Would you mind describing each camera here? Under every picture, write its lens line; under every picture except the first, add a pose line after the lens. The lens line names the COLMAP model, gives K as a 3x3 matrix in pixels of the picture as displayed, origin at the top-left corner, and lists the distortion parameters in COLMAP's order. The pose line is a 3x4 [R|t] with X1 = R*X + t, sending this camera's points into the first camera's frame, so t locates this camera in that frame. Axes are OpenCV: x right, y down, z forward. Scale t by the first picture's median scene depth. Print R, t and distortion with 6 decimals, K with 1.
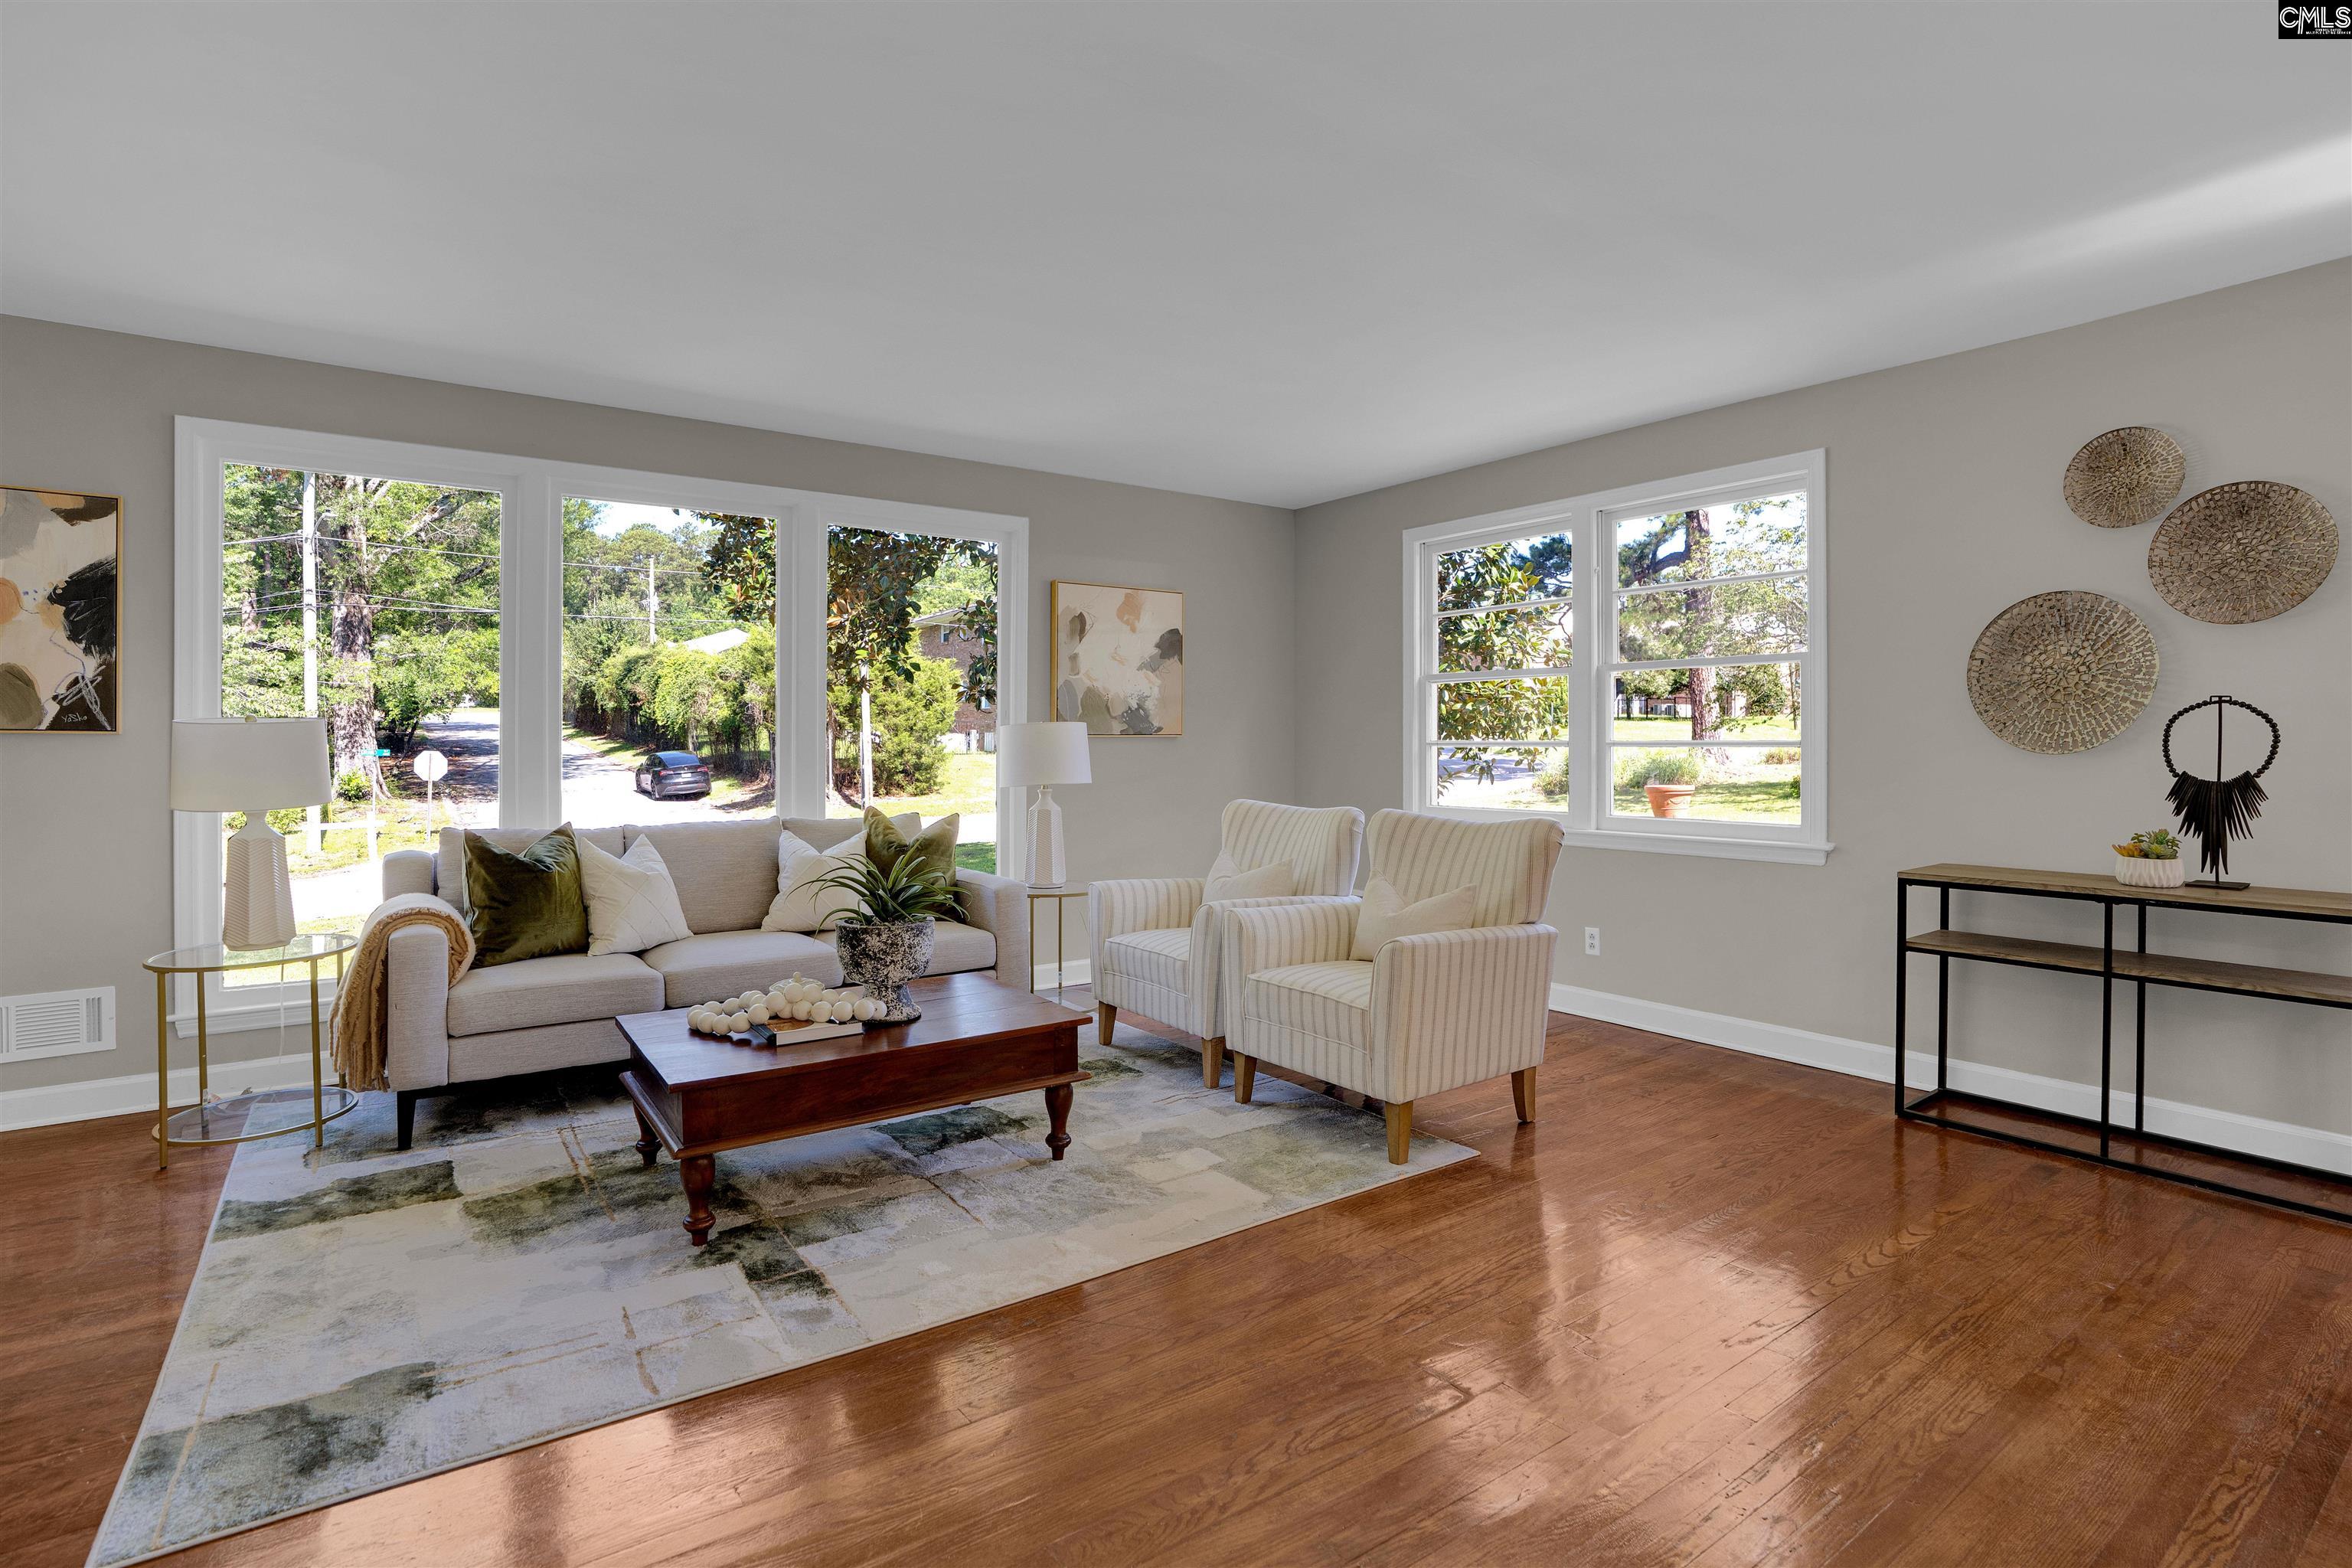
lens RADIAL K [[1128.5, 0, 1192.5], [0, 1128.5, 753.7], [0, 0, 1]] dist [-0.040824, 0.000499]
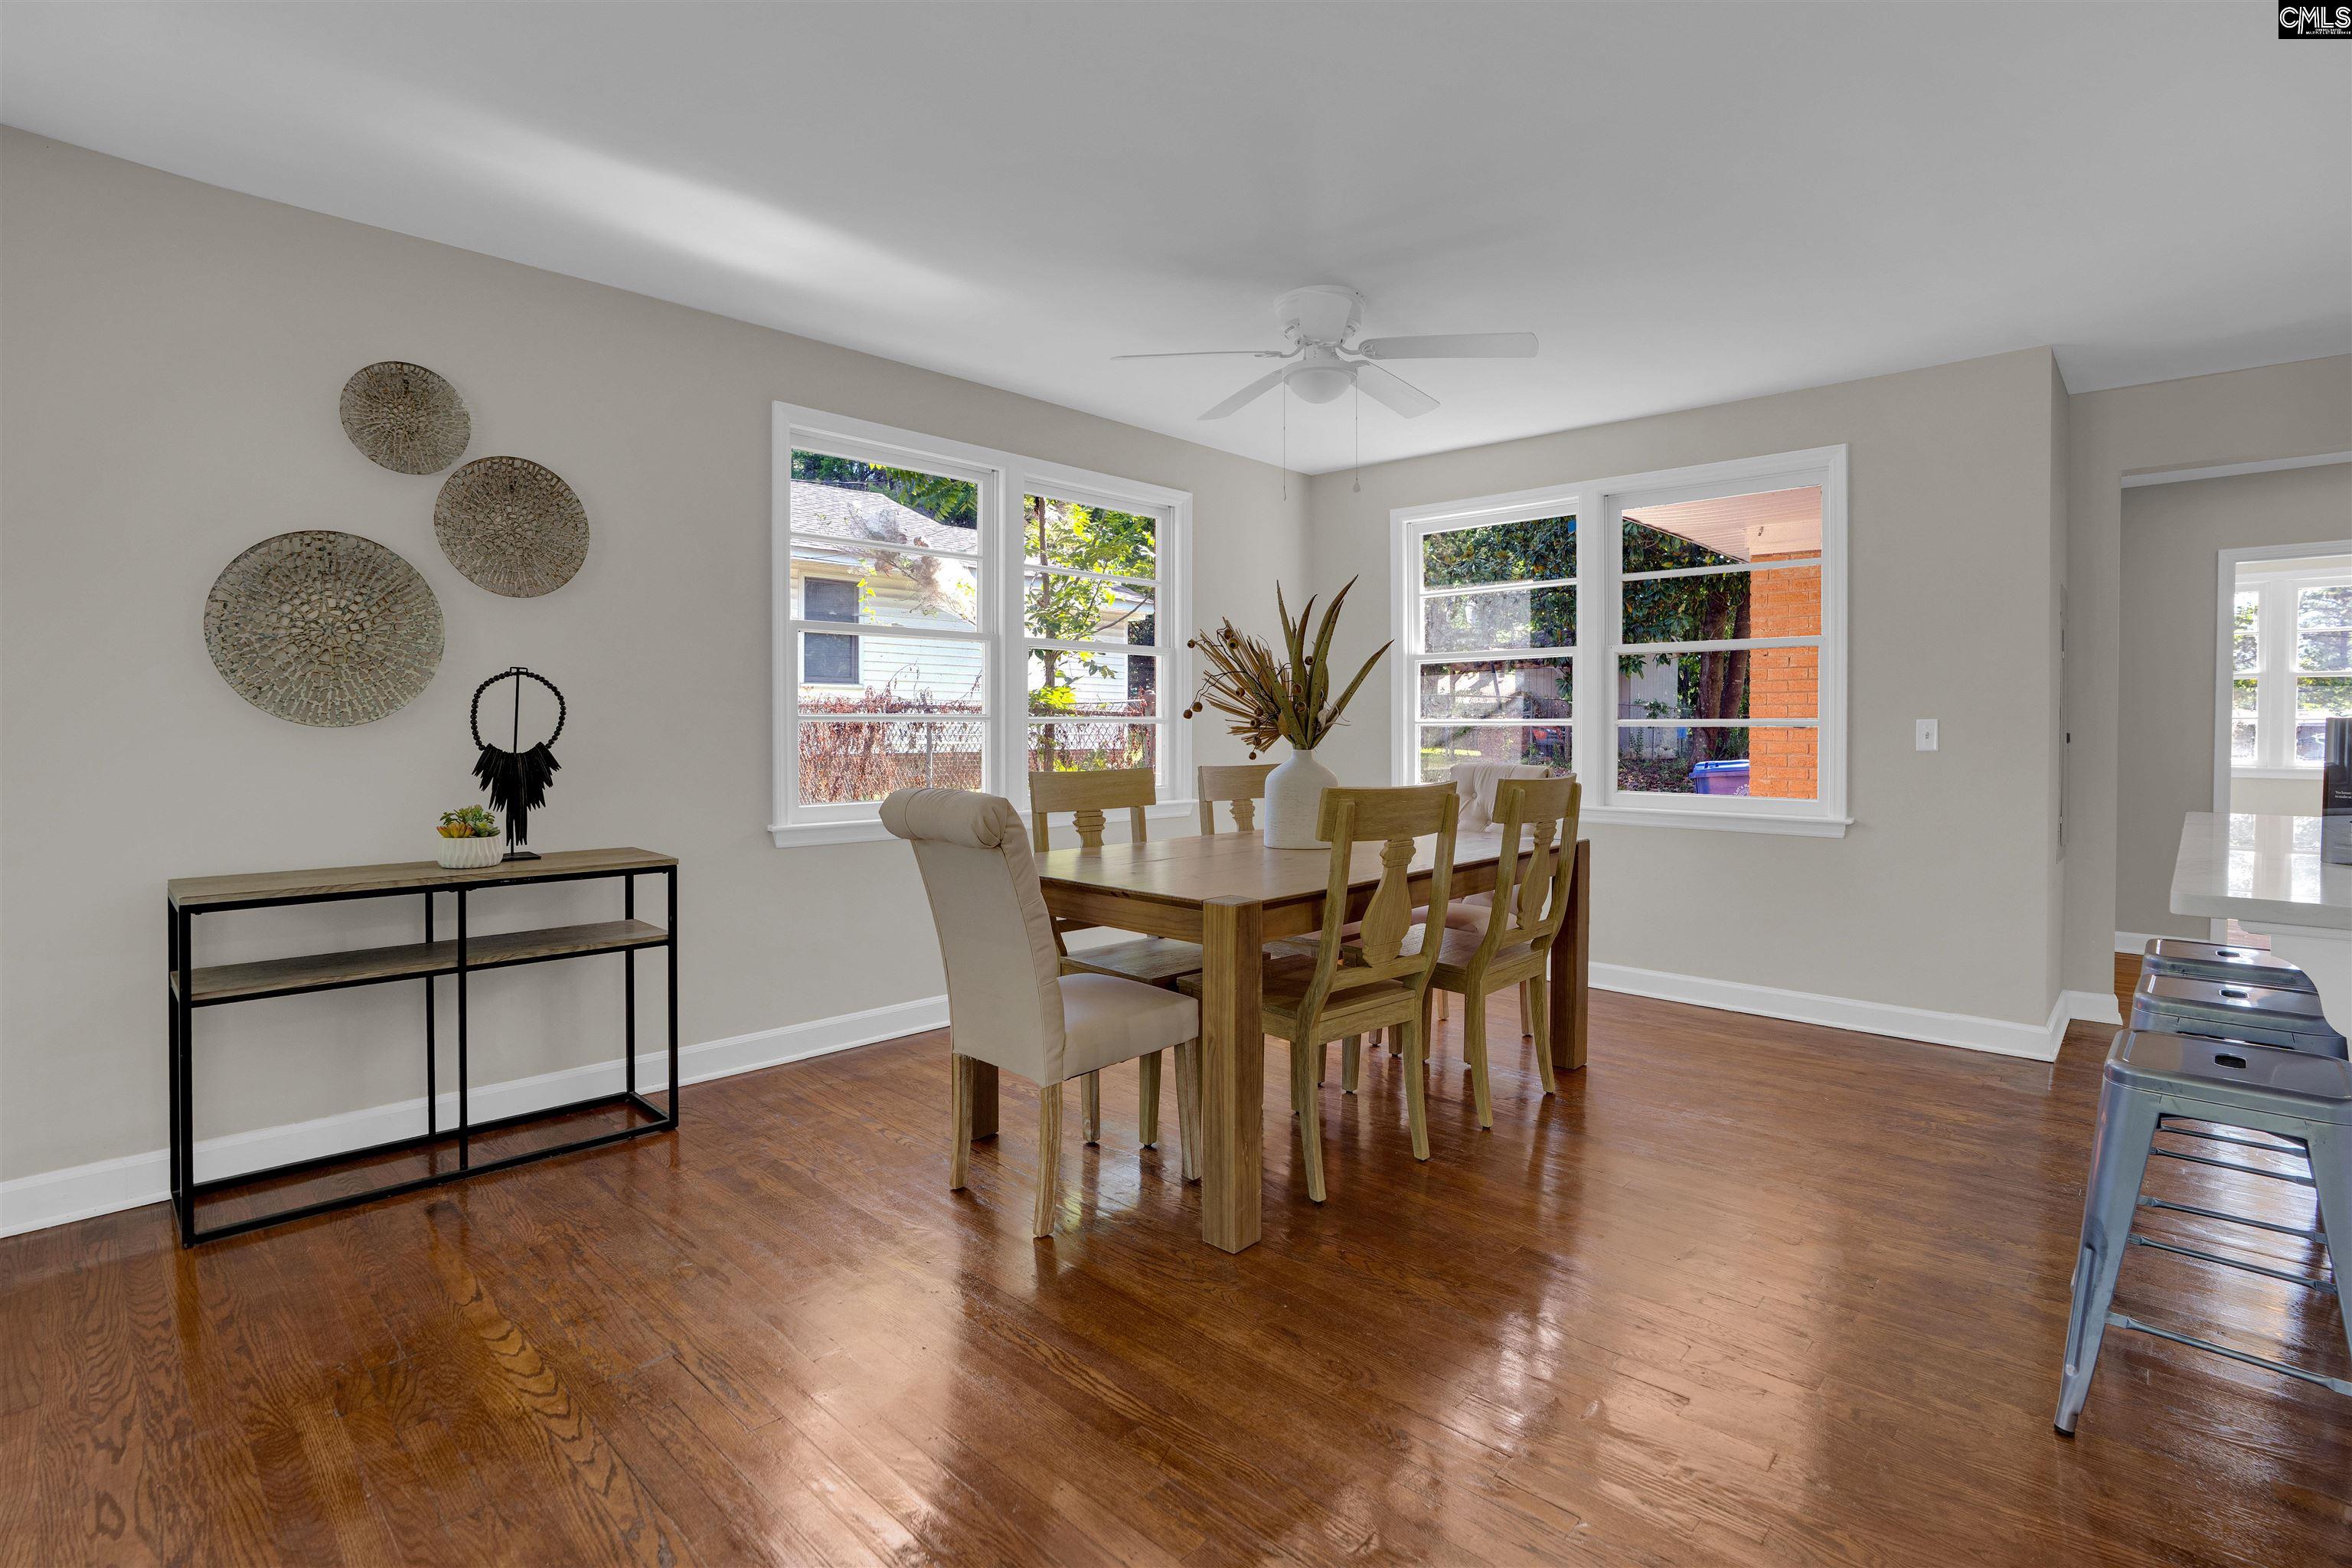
lens RADIAL K [[1128.5, 0, 1192.5], [0, 1128.5, 753.7], [0, 0, 1]] dist [-0.040824, 0.000499]
pose [[-0.190717, -0.026468, 0.981288, -0.100072], [0.002725, 0.999618, 0.027492, -0.000170], [-0.981641, 0.007918, -0.190572, 0.324062]]
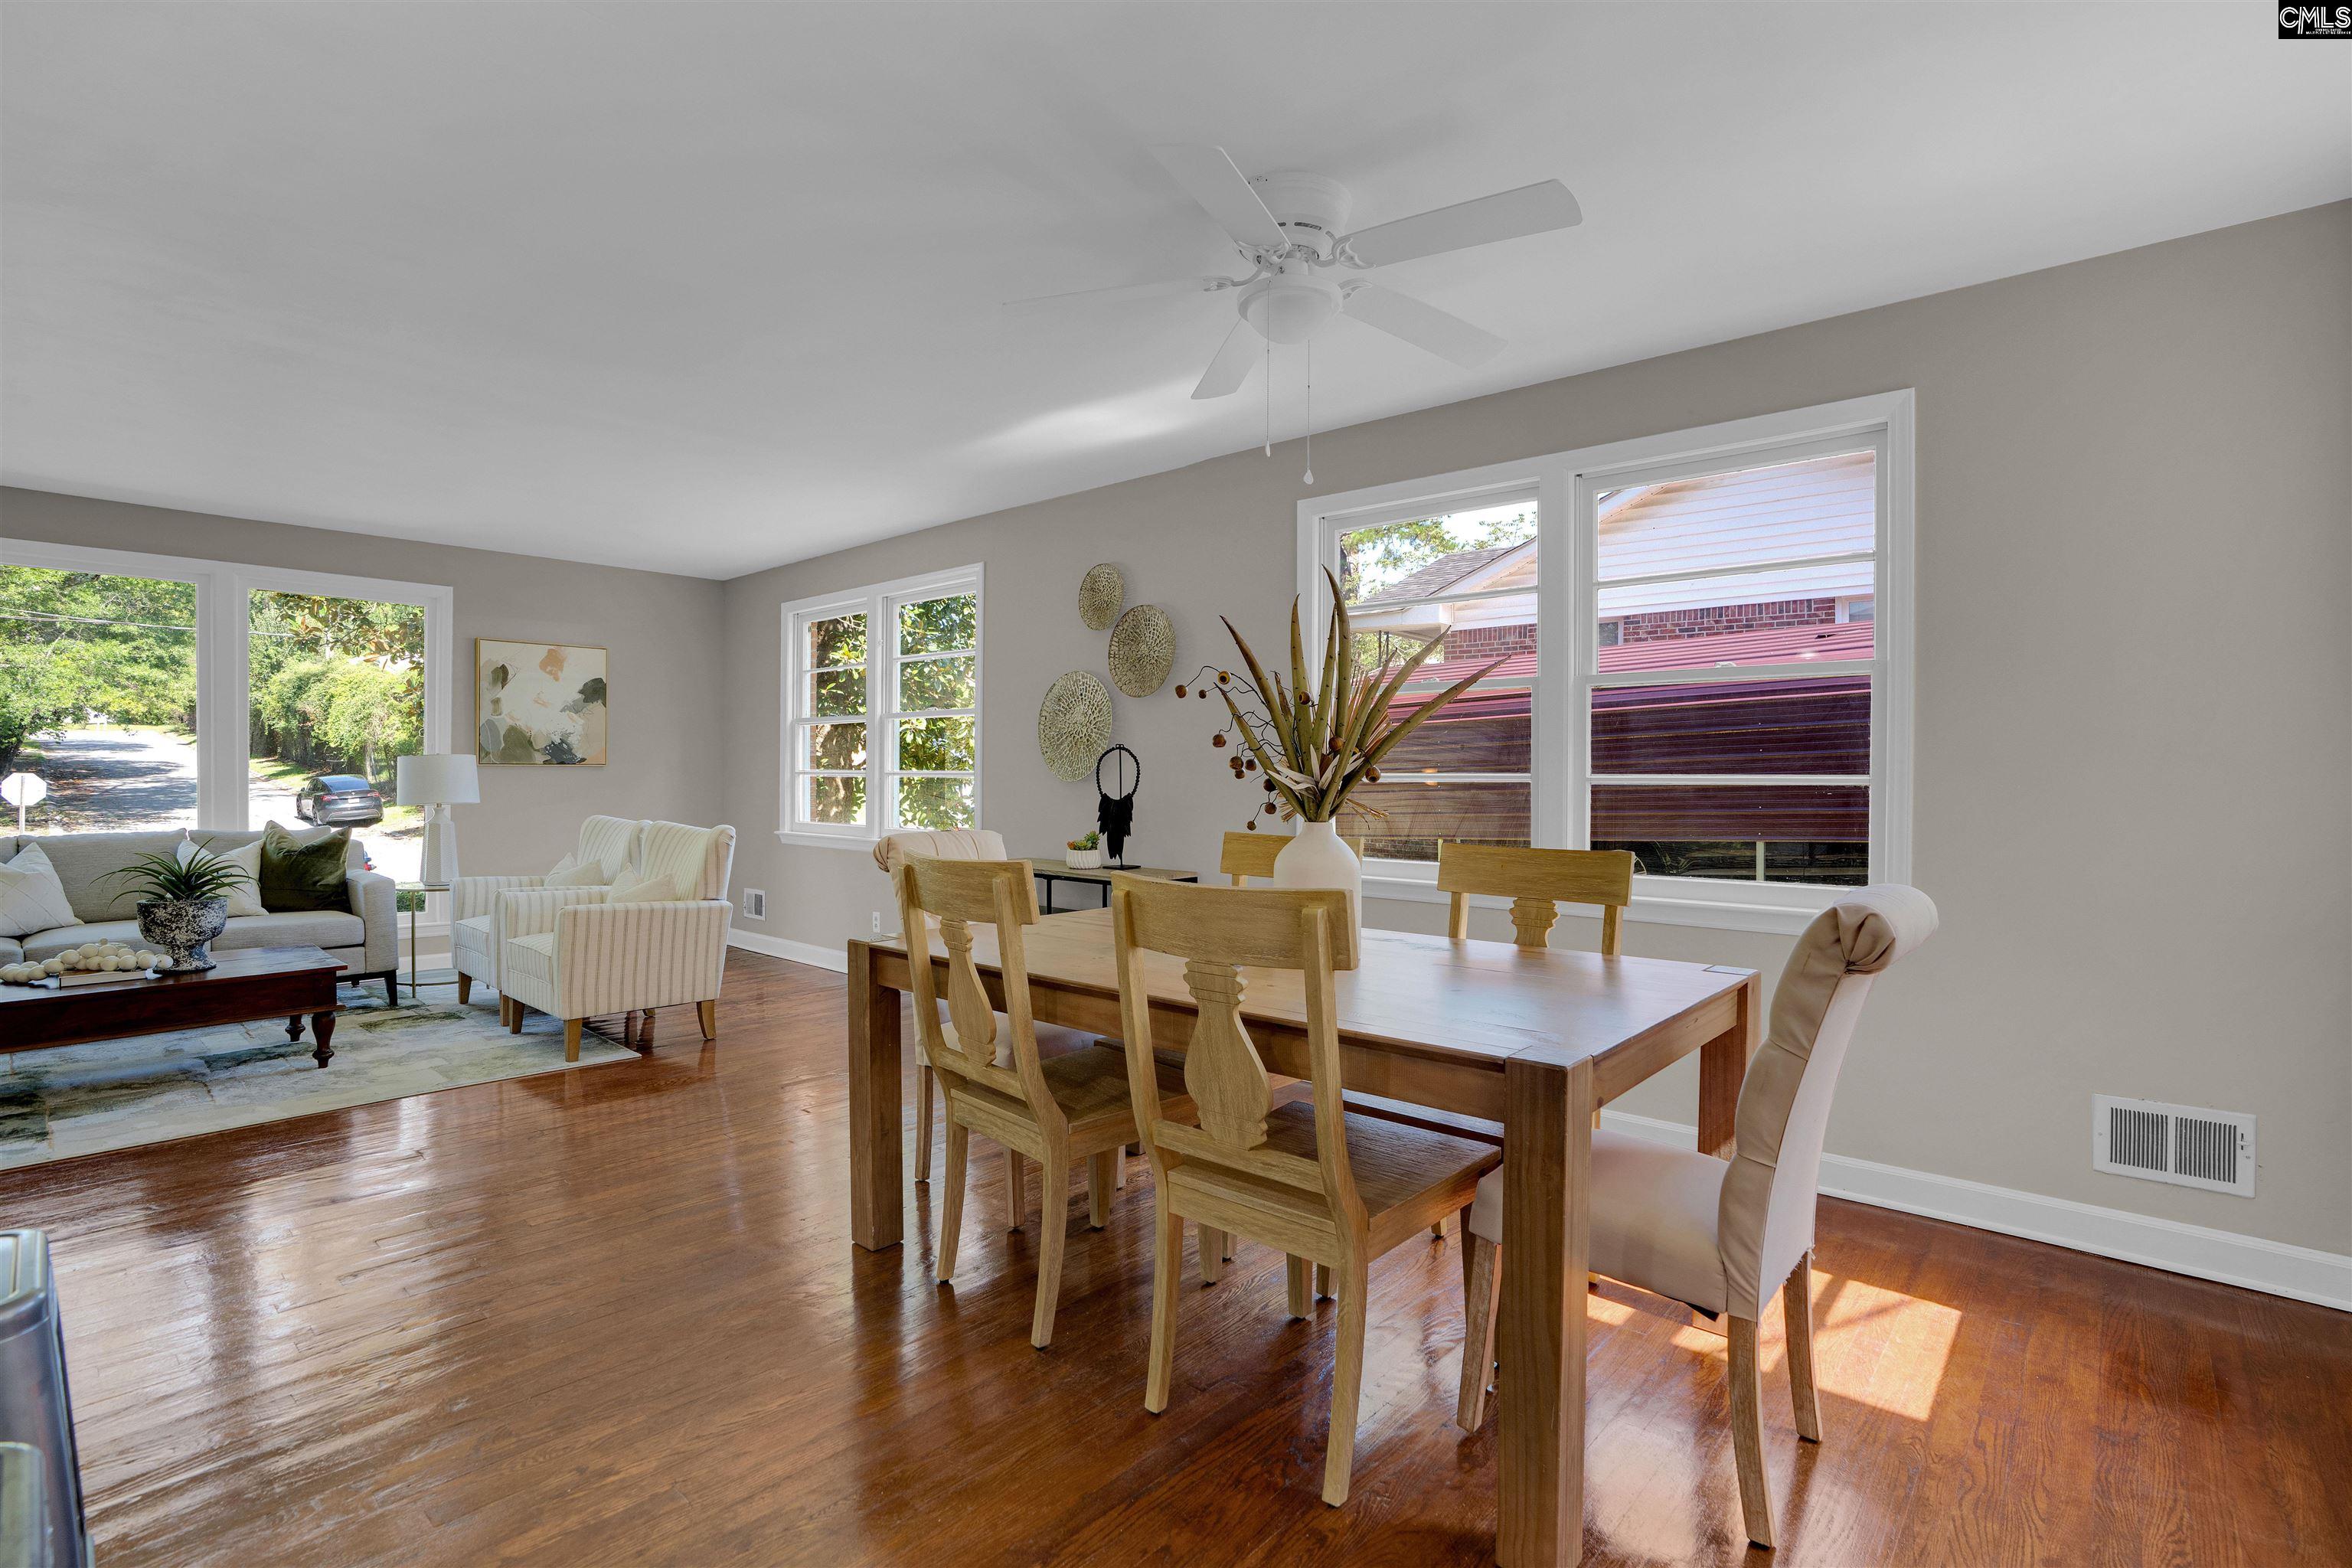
lens RADIAL K [[1107.4, 0, 1200.7], [0, 1107.4, 791.8], [0, 0, 1]] dist [-0.070515, 0.026289]
pose [[0.976197, 0.002889, 0.216867, 0.394236], [-0.005015, 0.999945, 0.009253, -0.001070], [-0.216828, -0.010120, 0.976157, -0.320736]]
